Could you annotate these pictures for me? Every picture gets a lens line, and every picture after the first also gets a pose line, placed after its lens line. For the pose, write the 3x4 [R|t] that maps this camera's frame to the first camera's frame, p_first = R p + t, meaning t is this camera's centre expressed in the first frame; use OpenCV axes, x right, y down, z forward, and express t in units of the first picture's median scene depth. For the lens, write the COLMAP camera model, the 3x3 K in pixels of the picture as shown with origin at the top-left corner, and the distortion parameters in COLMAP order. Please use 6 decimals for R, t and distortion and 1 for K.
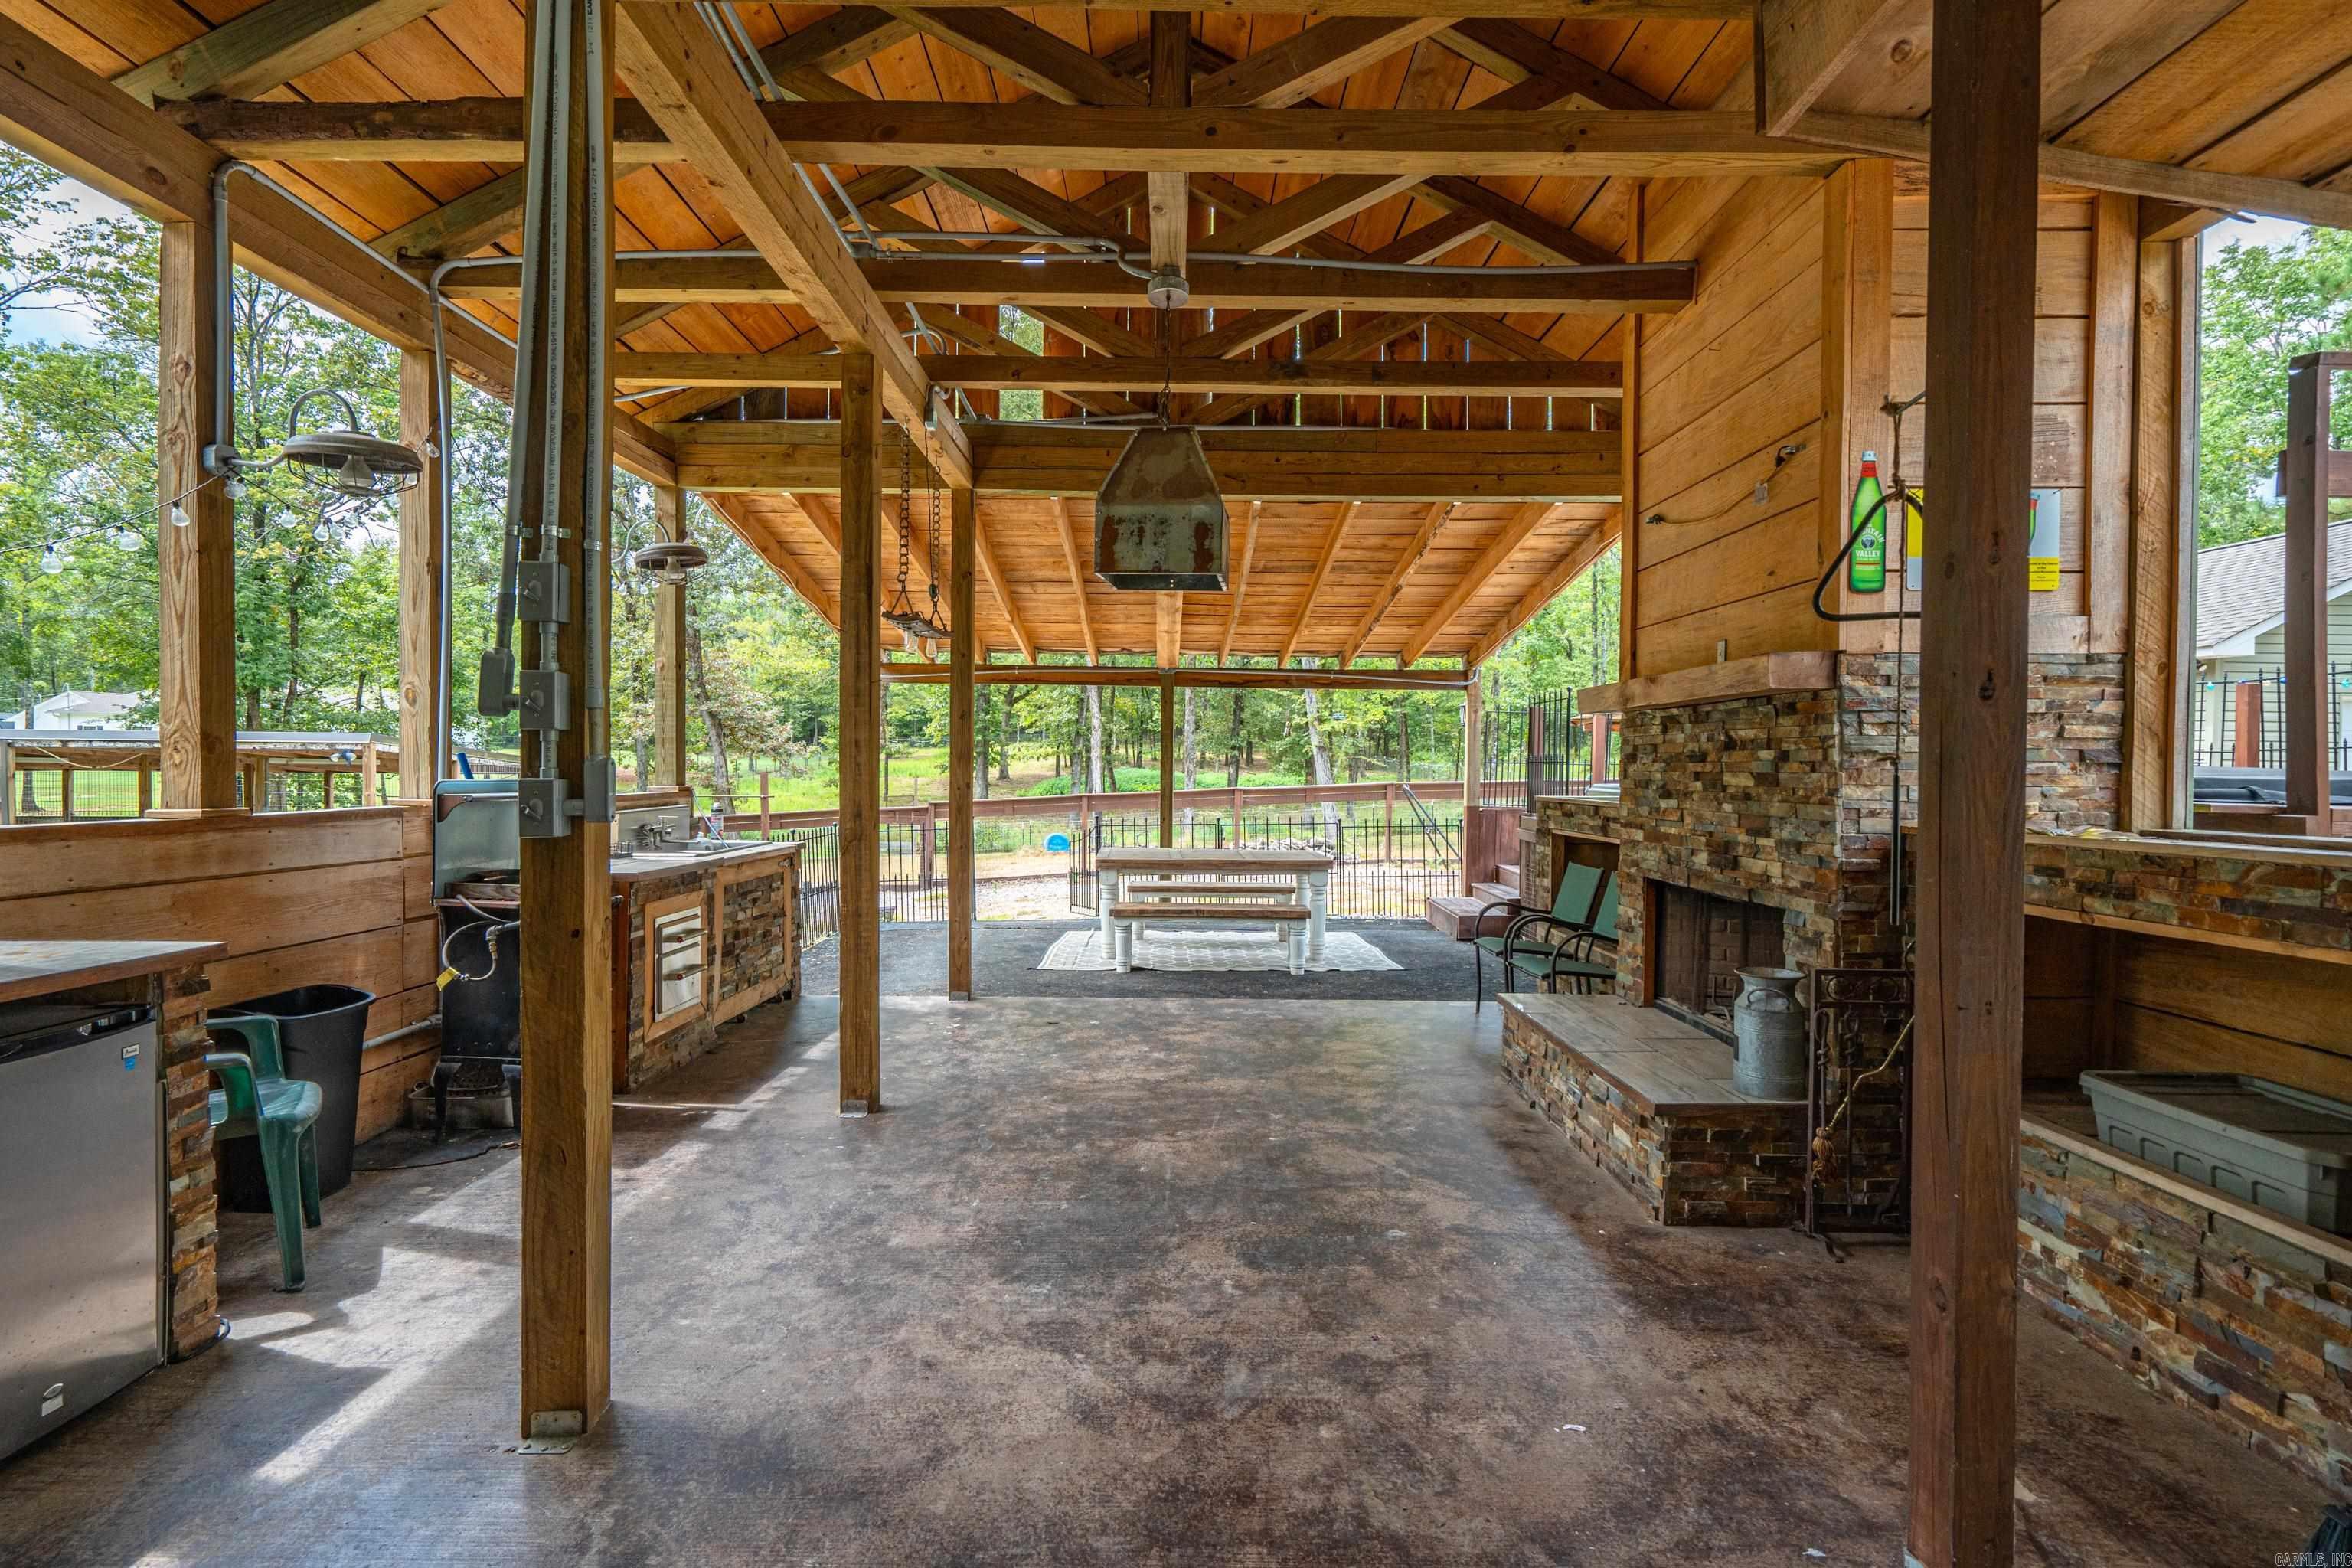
lens RADIAL K [[1070.2, 0, 1161.7], [0, 1070.2, 775.5], [0, 0, 1]] dist [-0.003594, 0.002121]
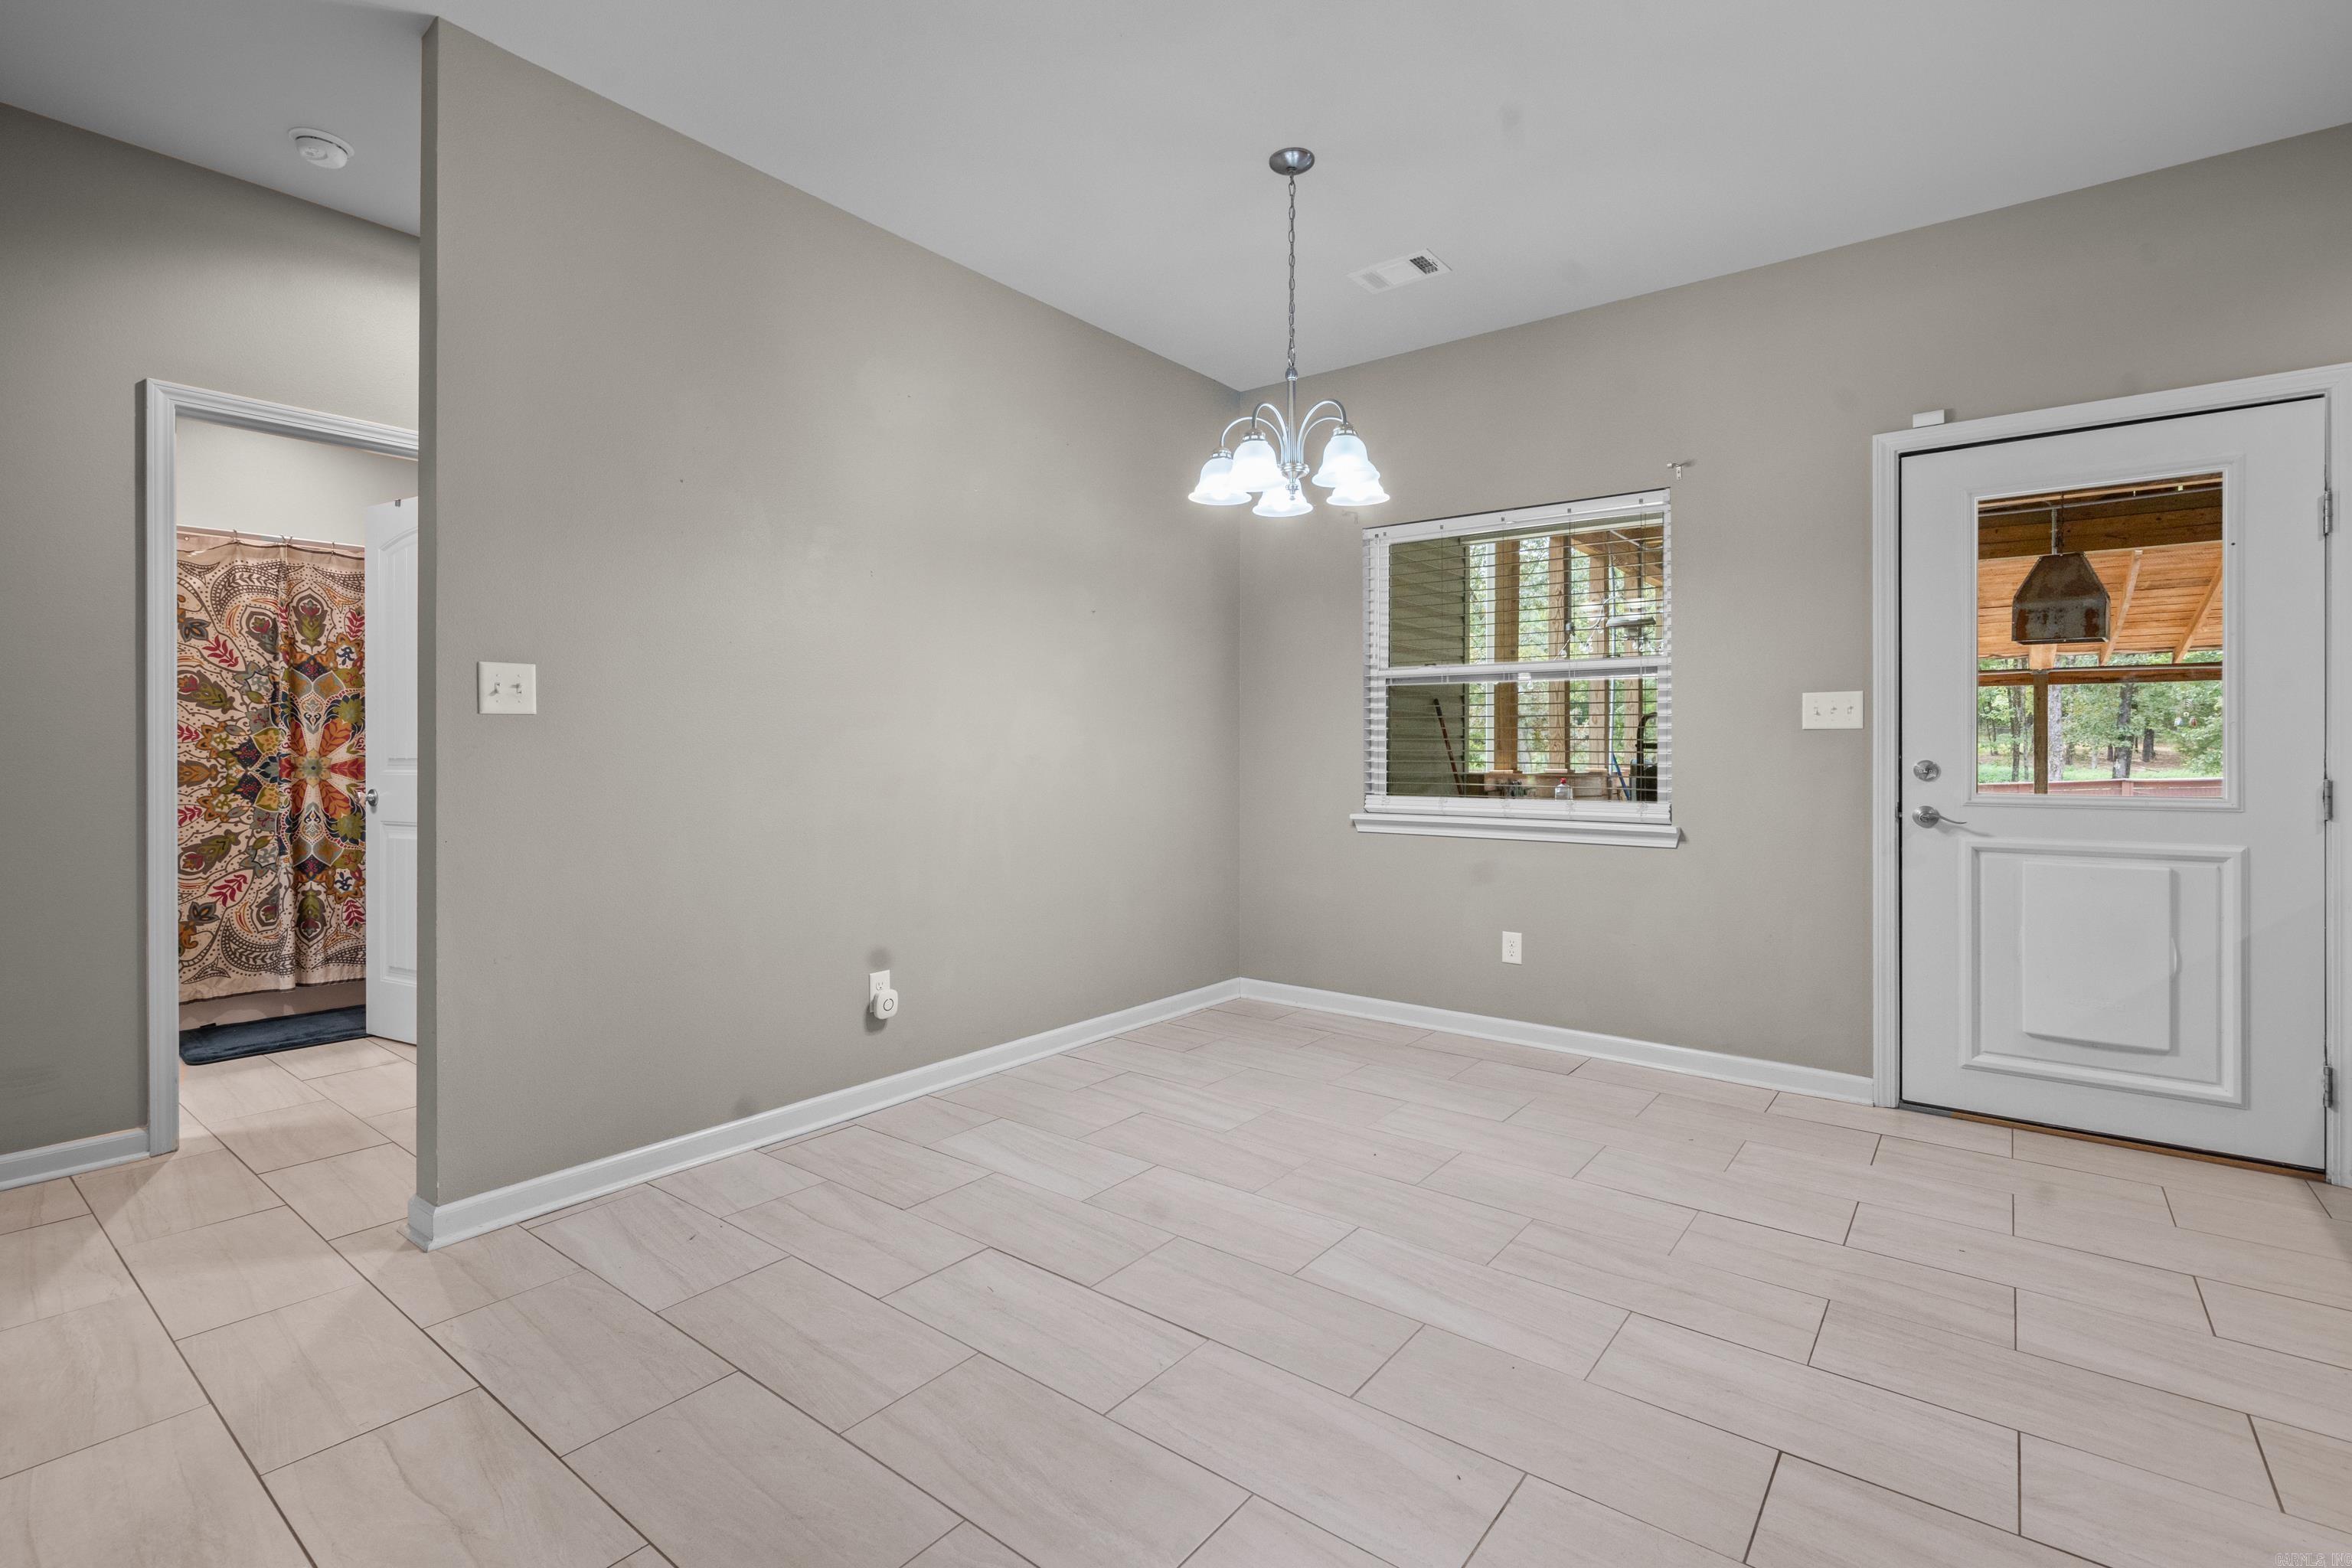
lens RADIAL K [[1070.2, 0, 1178.4], [0, 1070.2, 744.7], [0, 0, 1]] dist [-0.003594, 0.002121]
pose [[0.792088, -0.011386, -0.610301, -0.081404], [-0.004367, 0.999695, -0.024318, 0.035111], [0.610392, 0.021927, 0.791796, -1.315364]]
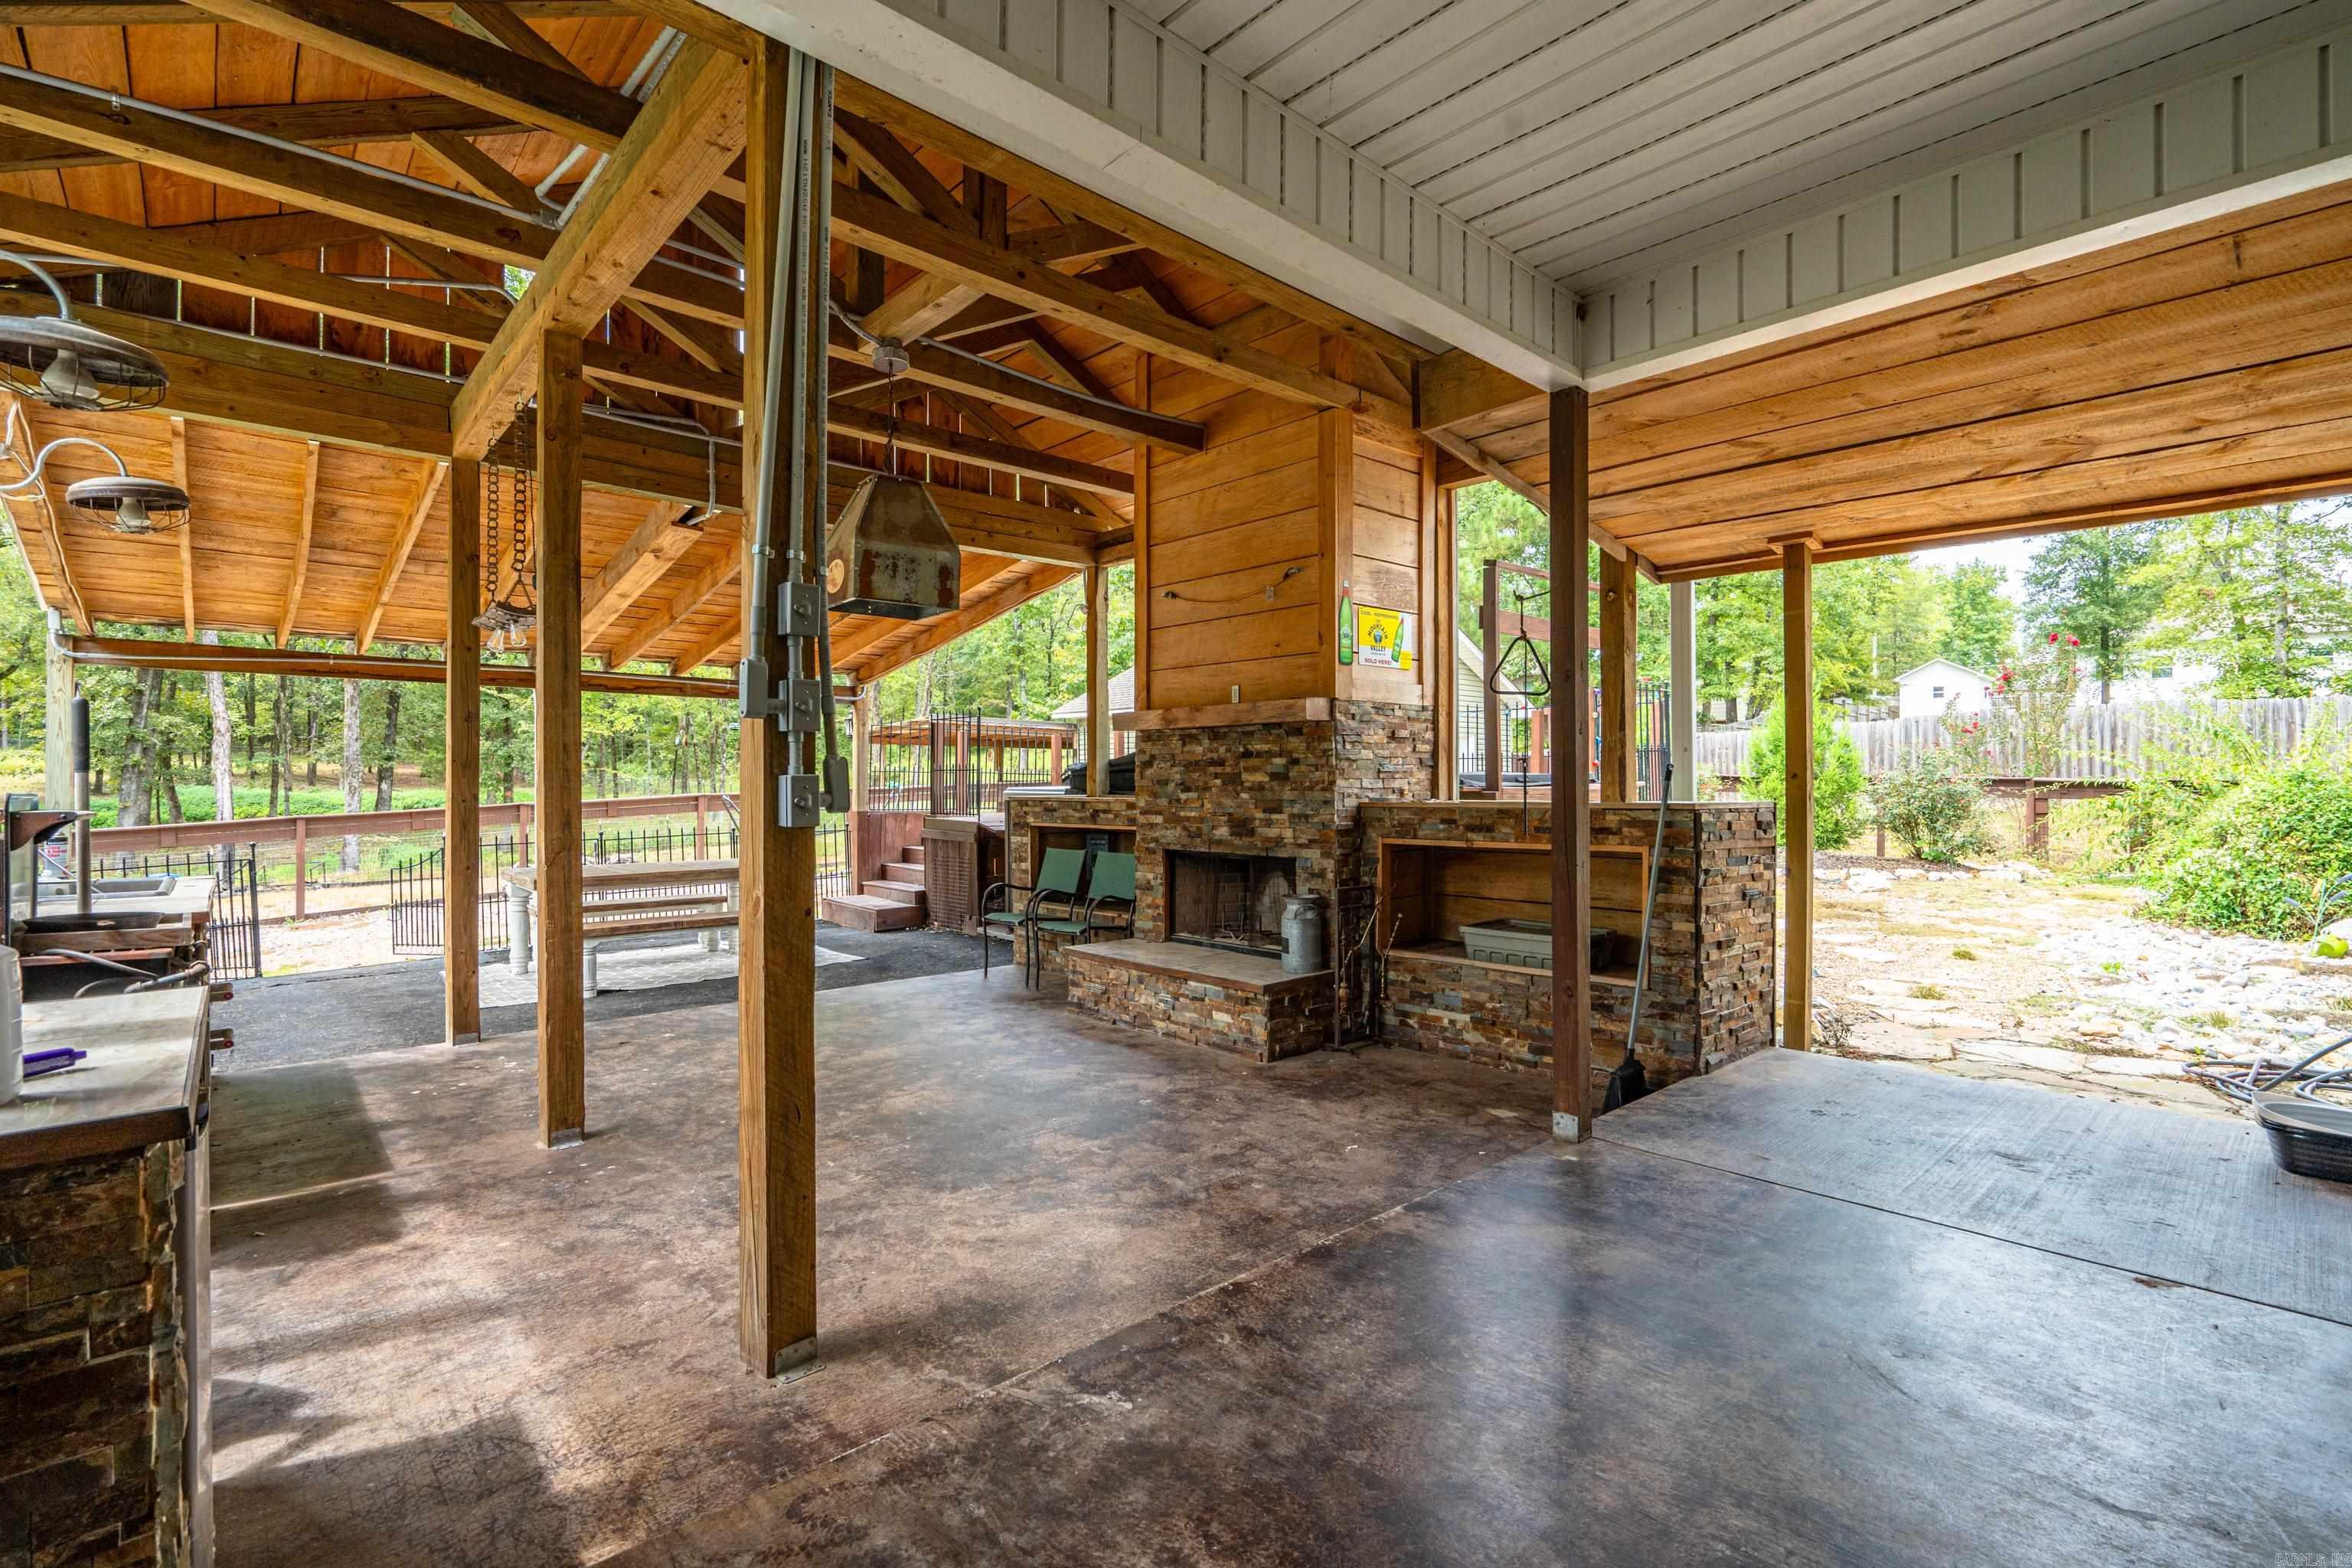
lens RADIAL K [[1070.2, 0, 1172.5], [0, 1070.2, 773.3], [0, 0, 1]] dist [-0.003594, 0.002121]
pose [[0.739534, -0.005163, 0.673100, -0.594059], [0.014559, 0.999859, -0.008327, 0.009401], [-0.672962, 0.015958, 0.739505, -0.056228]]
